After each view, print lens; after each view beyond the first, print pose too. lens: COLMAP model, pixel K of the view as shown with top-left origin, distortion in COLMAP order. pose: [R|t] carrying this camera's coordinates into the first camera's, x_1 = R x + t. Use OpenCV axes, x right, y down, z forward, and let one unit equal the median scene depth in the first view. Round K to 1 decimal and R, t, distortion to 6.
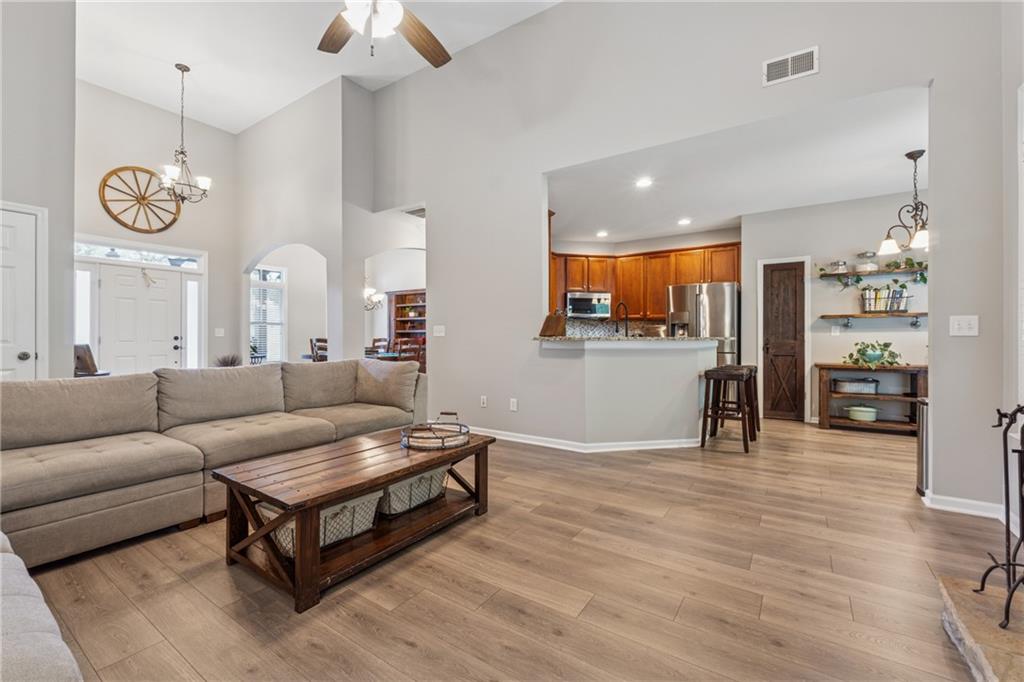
lens RADIAL K [[429.8, 0, 513.4], [0, 429.8, 336.1], [0, 0, 1]] dist [-0.001233, -0.000149]
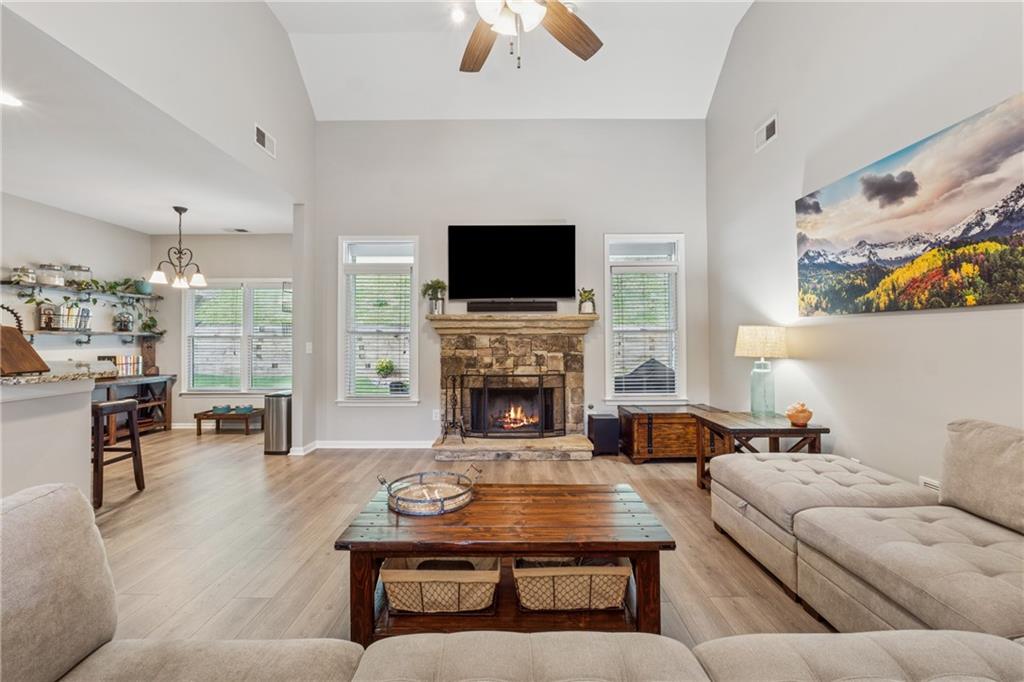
lens RADIAL K [[435.4, 0, 509.0], [0, 435.4, 333.8], [0, 0, 1]] dist [-0.008991, -0.000330]
pose [[-0.551494, 0.015191, 0.834040, -0.522550], [0.001663, 0.999852, -0.017111, -0.028860], [-0.834177, -0.008050, -0.551438, 0.723972]]
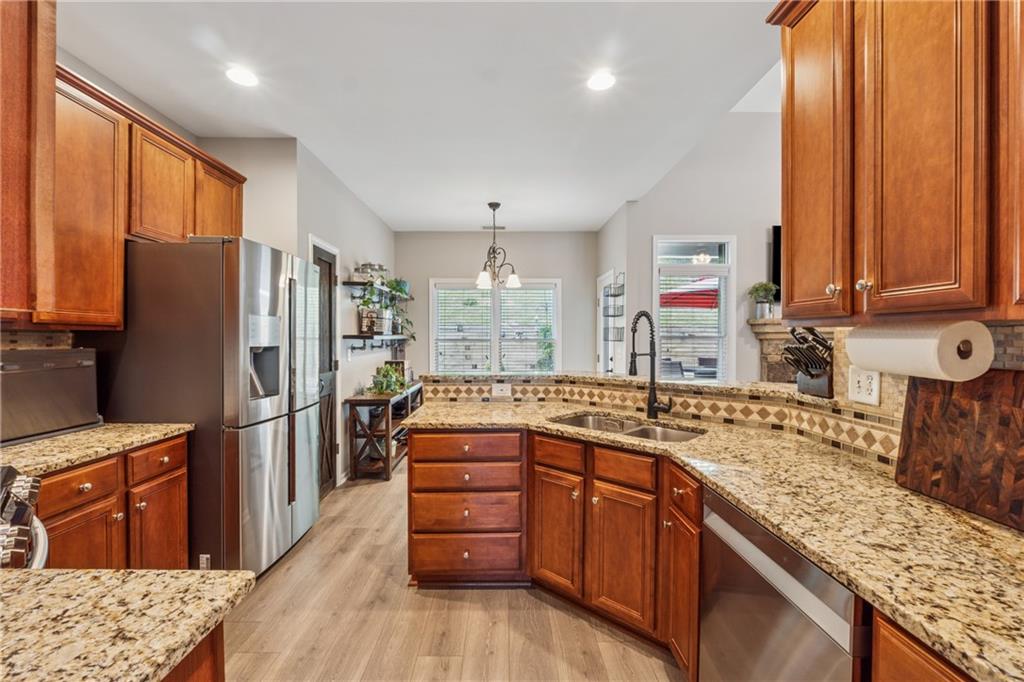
lens RADIAL K [[438.5, 0, 509.1], [0, 438.5, 340.4], [0, 0, 1]] dist [-0.000298, -0.000074]
pose [[-0.568066, -0.003293, 0.822977, -0.067713], [-0.000123, 0.999992, 0.003917, -0.046282], [-0.822983, 0.002124, -0.568062, 1.339062]]
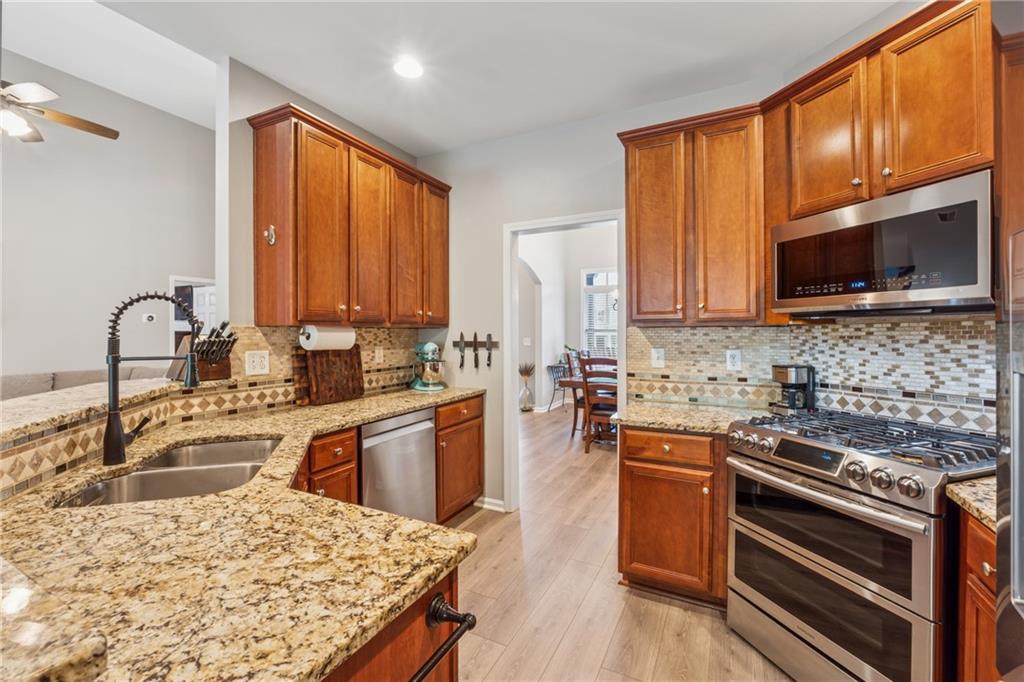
lens RADIAL K [[435.4, 0, 509.0], [0, 435.4, 333.8], [0, 0, 1]] dist [-0.008991, -0.000330]
pose [[0.124836, 0.004819, -0.992166, 0.571436], [0.002295, 0.999984, 0.005146, -0.047004], [0.992175, -0.002919, 0.124823, 1.159864]]
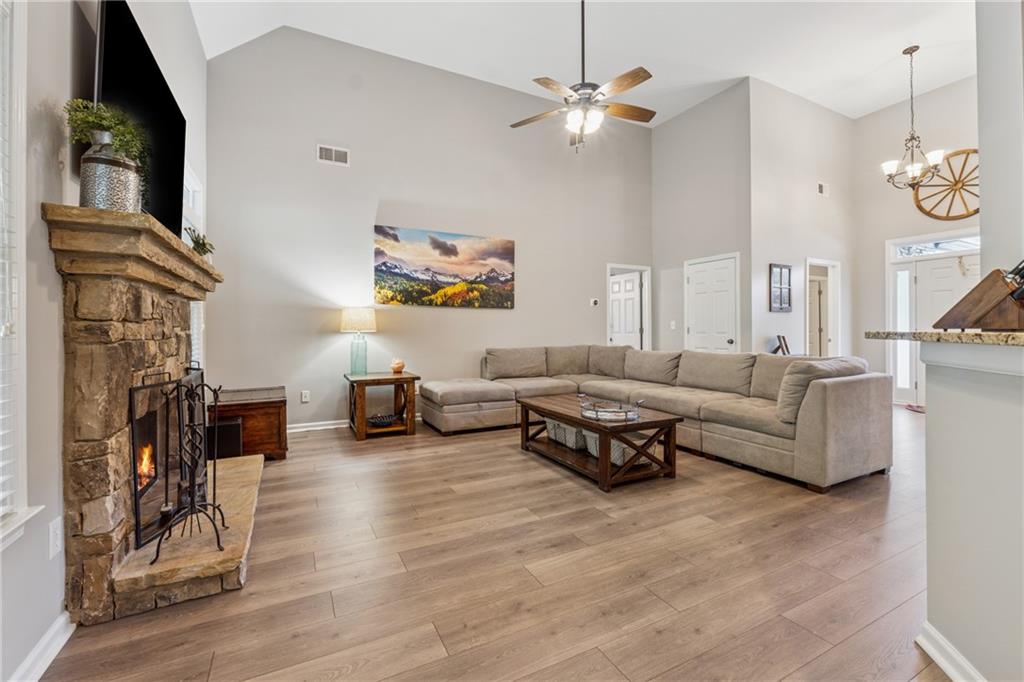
lens RADIAL K [[432.6, 0, 509.0], [0, 432.6, 331.9], [0, 0, 1]] dist [-0.002366, -0.000163]
pose [[-0.487407, 0.005797, -0.873156, 0.561494], [0.006451, 0.999975, 0.003037, -0.000423], [0.873151, -0.004152, -0.487432, 0.734332]]
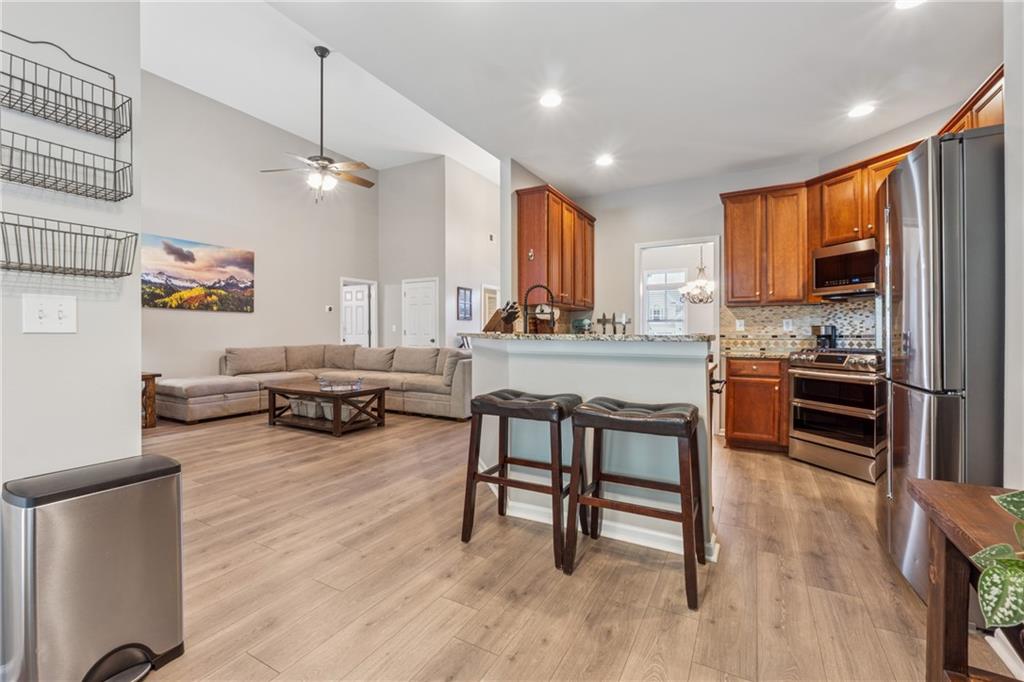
lens RADIAL K [[435.7, 0, 511.3], [0, 435.7, 335.8], [0, 0, 1]] dist [-0.009550, -0.000274]
pose [[0.083591, 0.009297, -0.996457, 0.930353], [0.002189, 0.999952, 0.009513, 0.000064], [0.996498, -0.002977, 0.083567, 0.851064]]
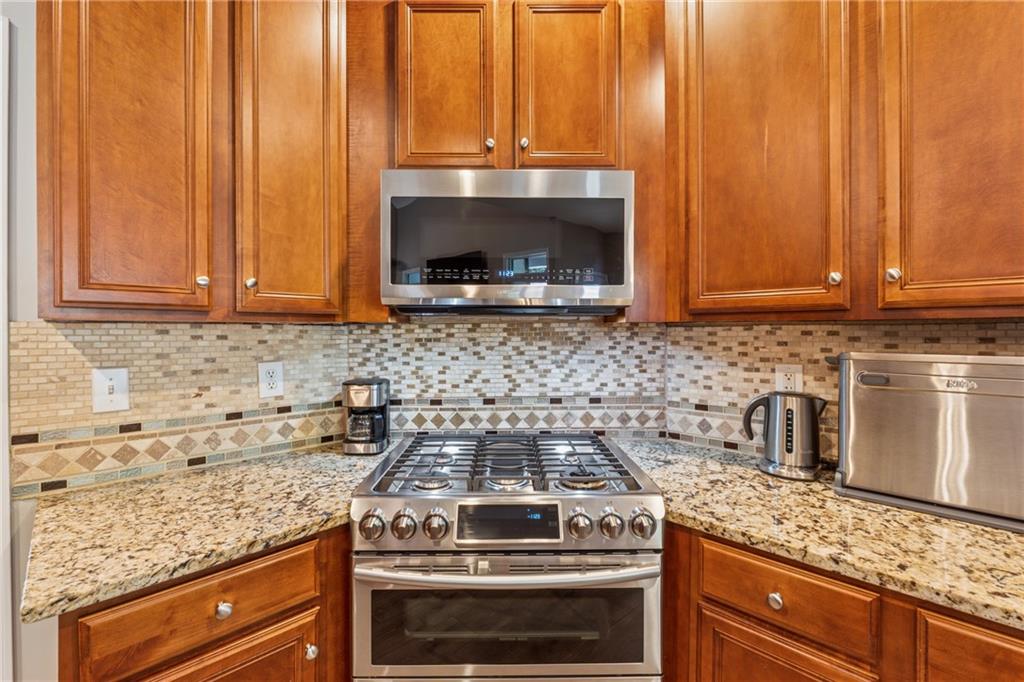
lens RADIAL K [[435.4, 0, 509.0], [0, 435.4, 333.8], [0, 0, 1]] dist [-0.008991, -0.000330]
pose [[0.983943, 0.003376, -0.178452, 0.315381], [-0.002673, 0.999988, 0.004178, -0.047180], [0.178463, -0.003634, 0.983940, 1.212146]]
